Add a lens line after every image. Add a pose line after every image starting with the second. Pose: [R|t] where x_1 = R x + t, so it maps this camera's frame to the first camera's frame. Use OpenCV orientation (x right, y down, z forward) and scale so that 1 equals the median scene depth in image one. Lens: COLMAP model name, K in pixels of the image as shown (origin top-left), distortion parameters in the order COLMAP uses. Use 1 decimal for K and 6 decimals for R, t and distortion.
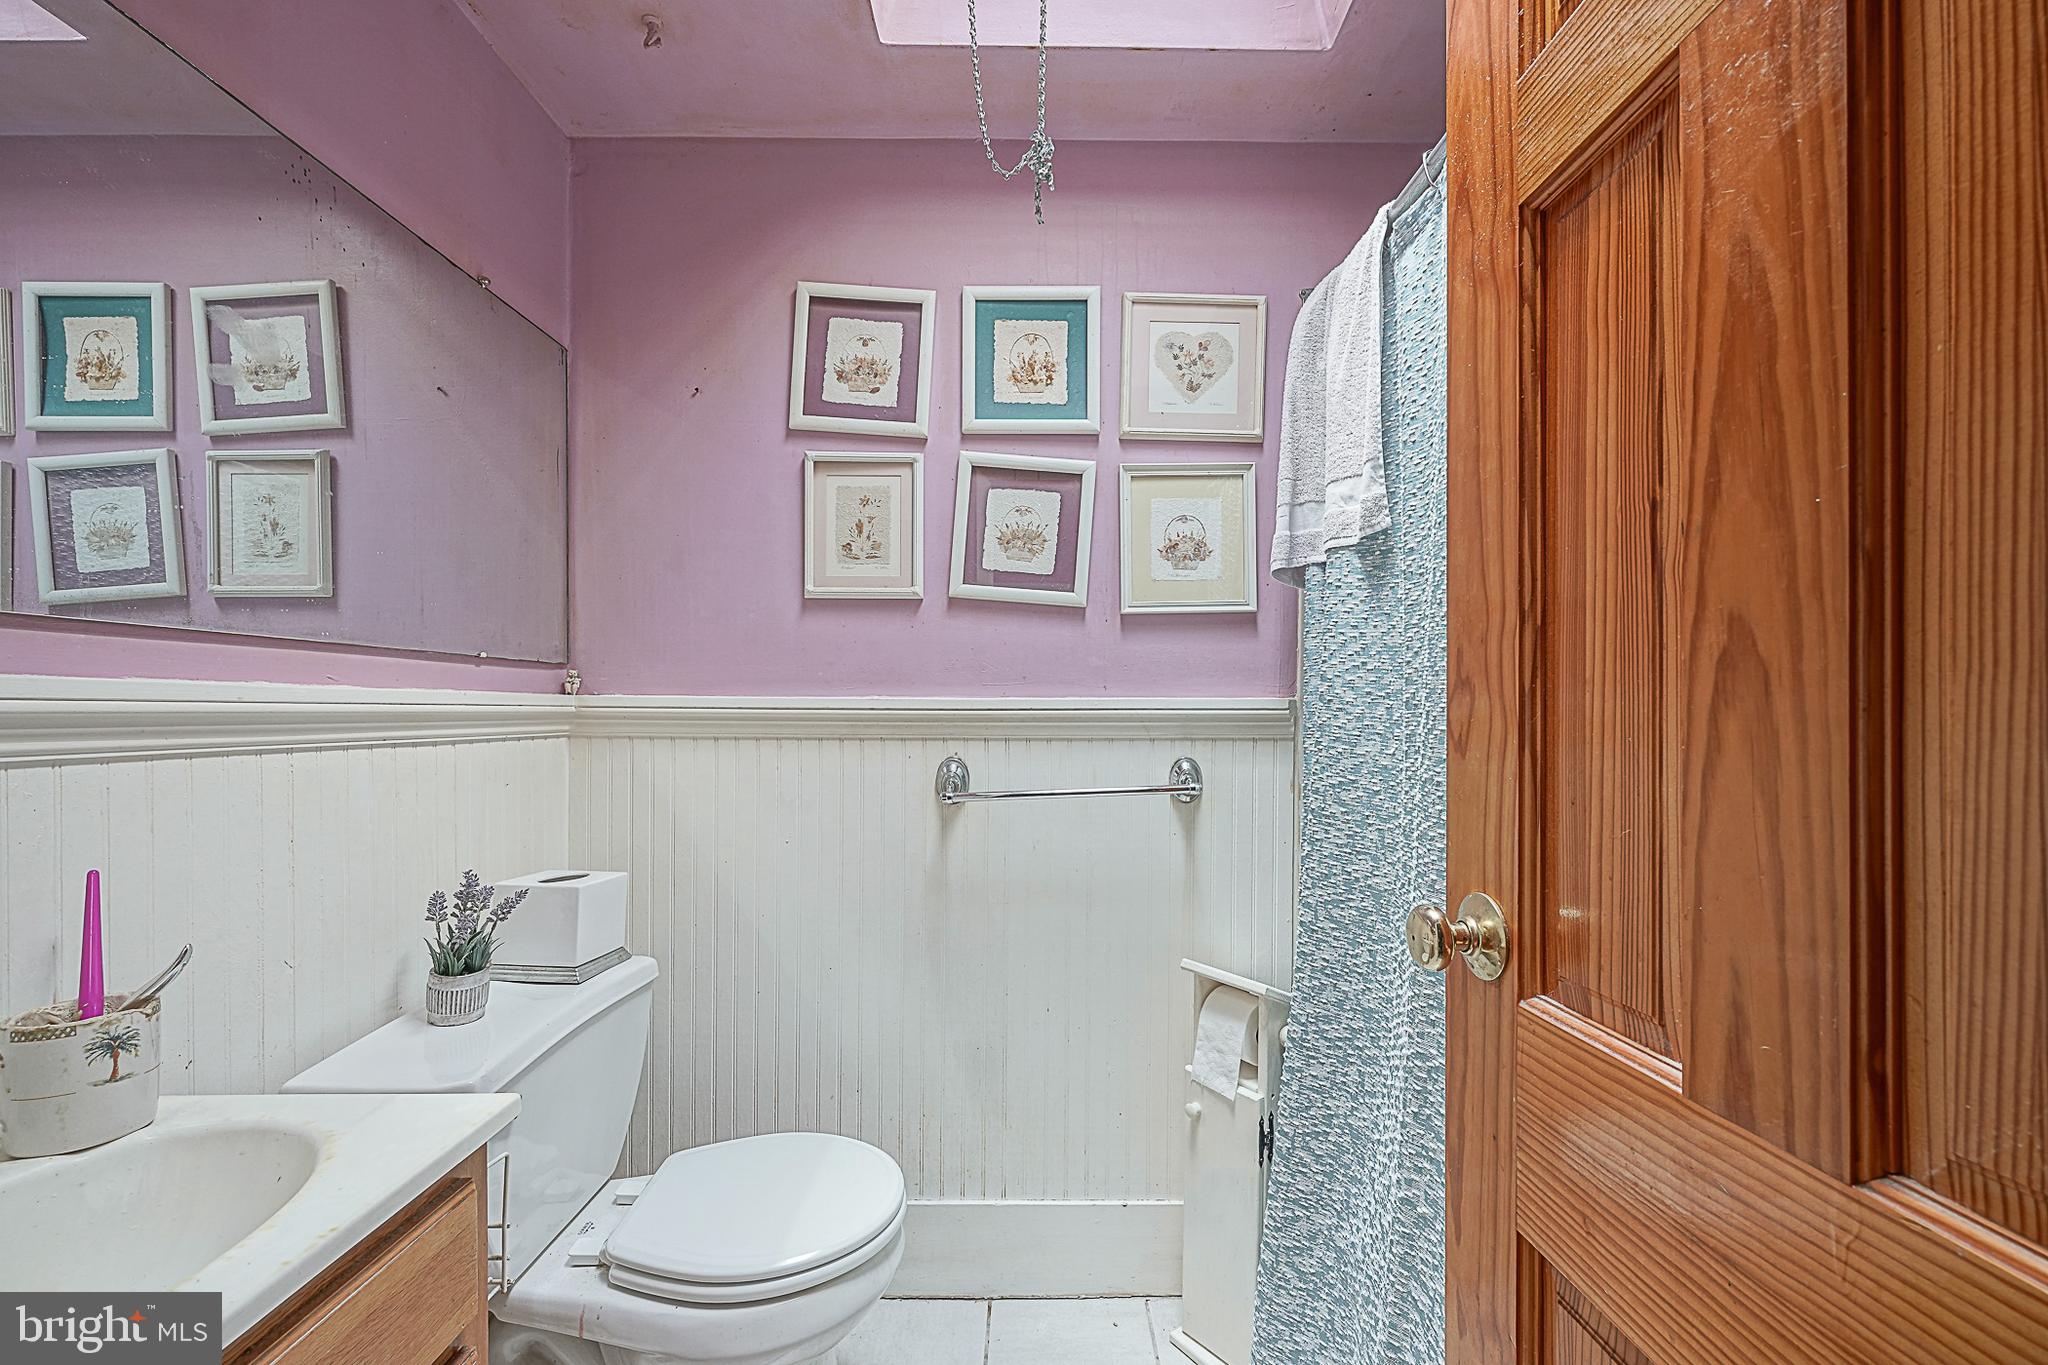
lens RADIAL K [[825.5, 0, 1028.6], [0, 825.5, 739.1], [0, 0, 1]] dist [-0.001452, 0.000299]
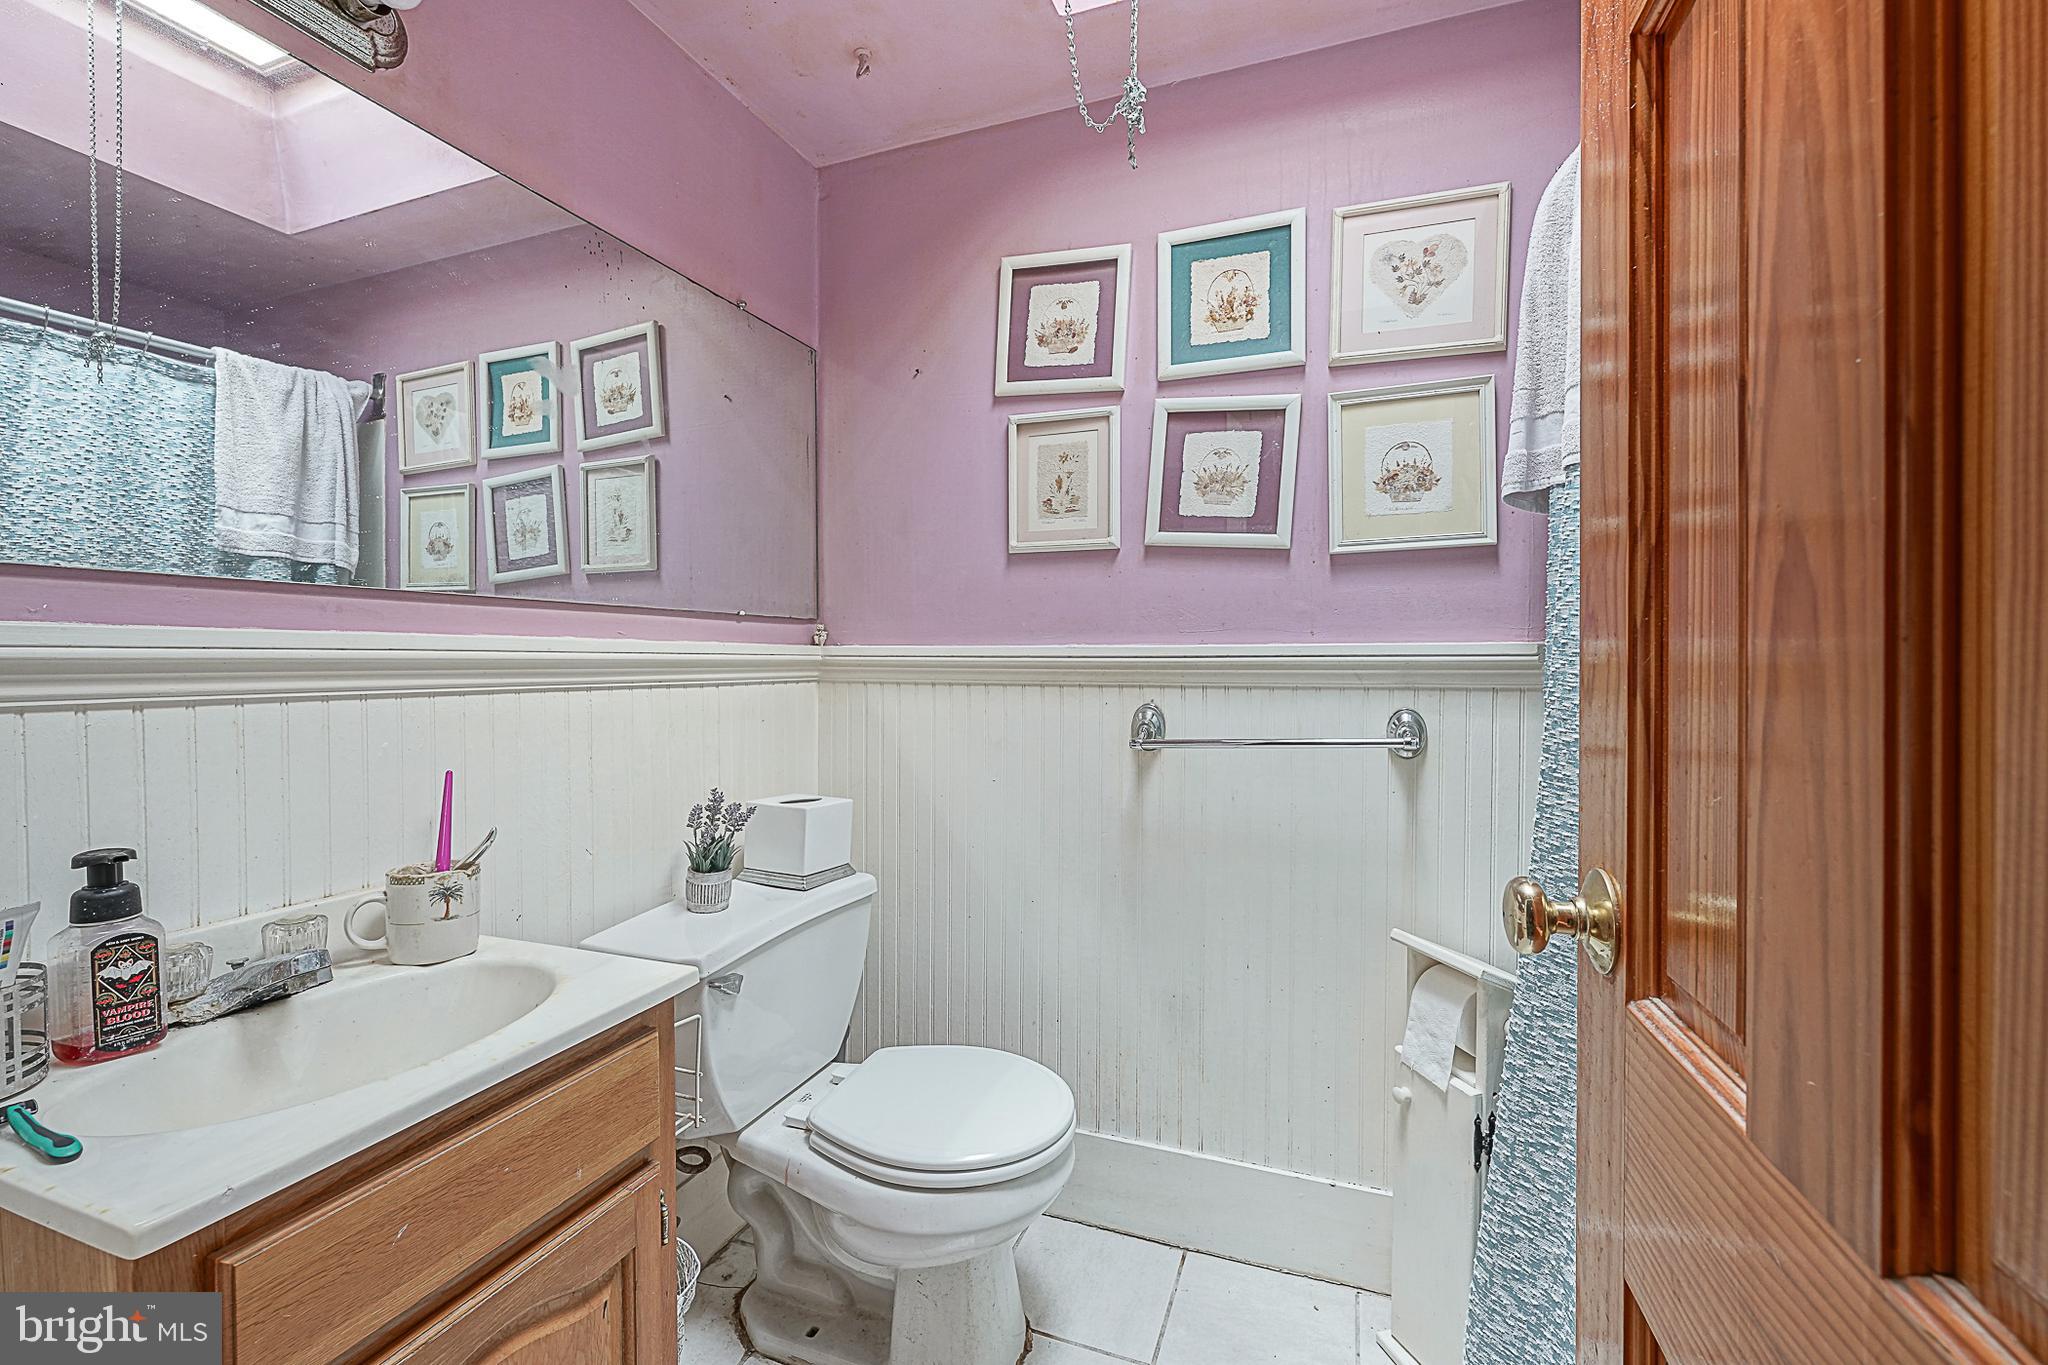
lens RADIAL K [[832.4, 0, 1070.6], [0, 832.4, 695.5], [0, 0, 1]] dist [-0.000617, 0.000237]
pose [[0.938616, 0.011021, -0.344789, 0.183338], [-0.009096, 0.999933, 0.007198, 0.005173], [0.344845, -0.003620, 0.938653, 0.013743]]
